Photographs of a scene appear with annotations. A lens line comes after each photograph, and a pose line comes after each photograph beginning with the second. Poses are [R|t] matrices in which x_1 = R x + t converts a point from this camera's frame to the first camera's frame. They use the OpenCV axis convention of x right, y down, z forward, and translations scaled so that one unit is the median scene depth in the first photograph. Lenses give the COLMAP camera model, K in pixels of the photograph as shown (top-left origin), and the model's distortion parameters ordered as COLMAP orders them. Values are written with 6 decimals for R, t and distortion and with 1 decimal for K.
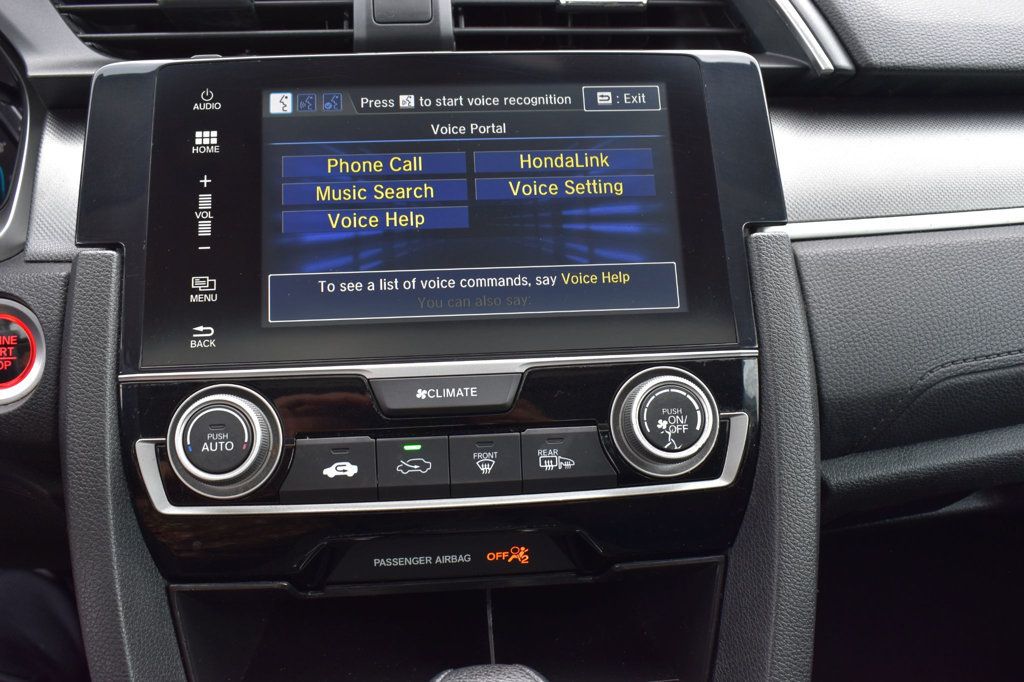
lens RADIAL K [[1029.9, 0, 512.9], [0, 1029.9, 347.9], [0, 0, 1]] dist [-0.079343, 0.000000]
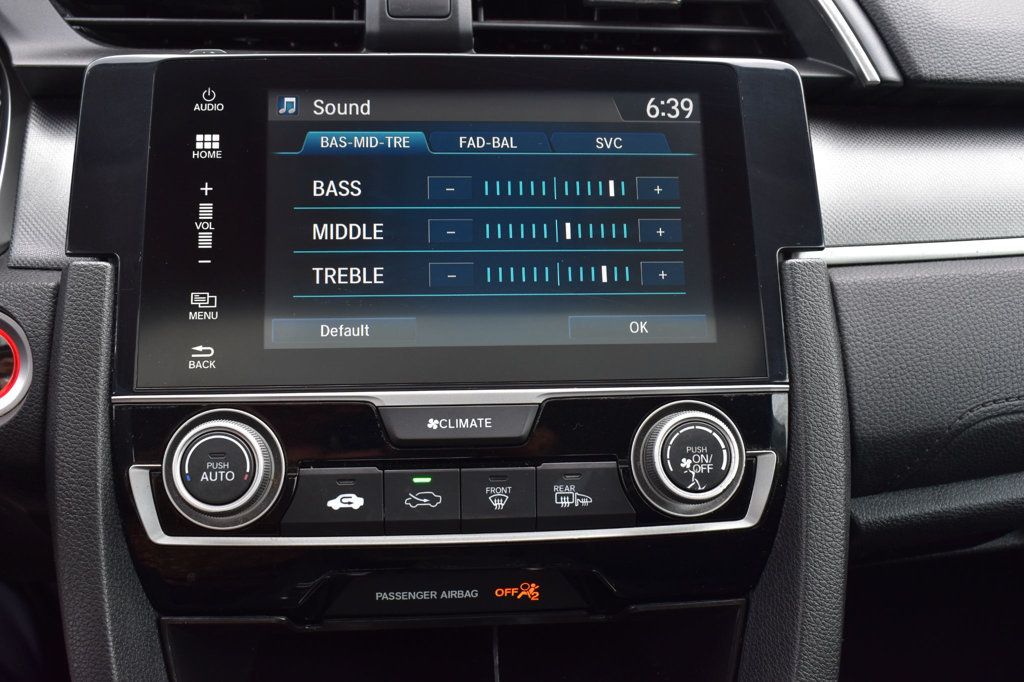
lens RADIAL K [[1149.6, 0, 509.3], [0, 1149.6, 346.9], [0, 0, 1]] dist [-0.065589, 0.000000]
pose [[0.999596, 0.027565, 0.006985, -0.026921], [-0.027761, 0.999175, 0.029642, -0.057122], [-0.006162, -0.029824, 0.999536, -0.052768]]
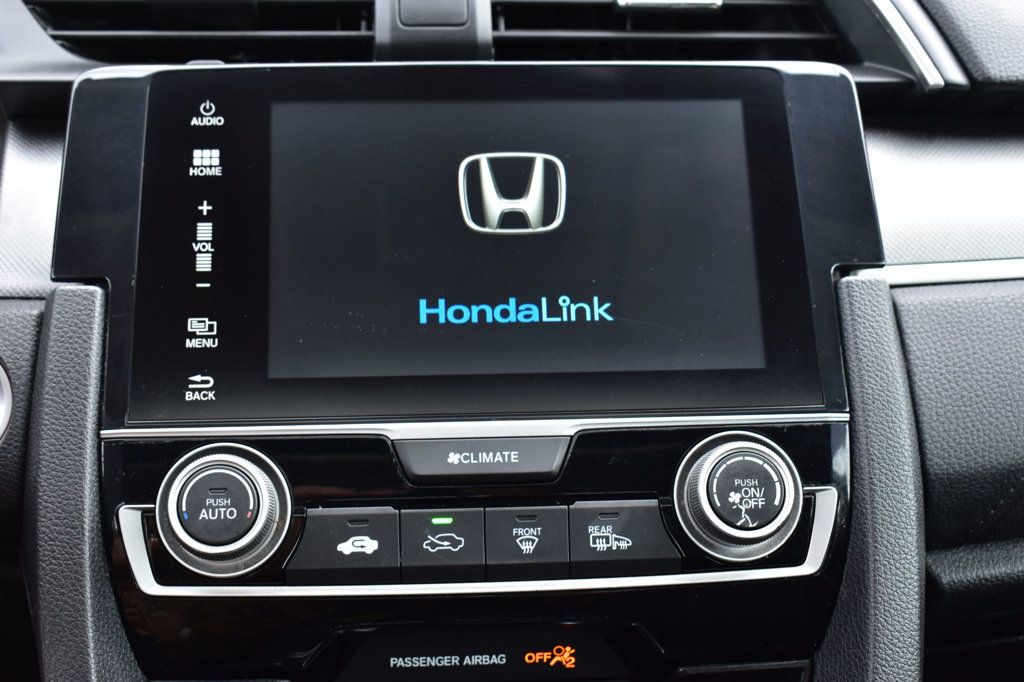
lens RADIAL K [[1481.3, 0, 509.9], [0, 1481.3, 340.4], [0, 0, 1]] dist [-0.033017, 0.000000]
pose [[0.999762, 0.013634, -0.017025, -0.021486], [-0.014827, 0.997294, -0.071999, 0.033704], [0.015997, 0.072234, 0.997259, -0.229343]]
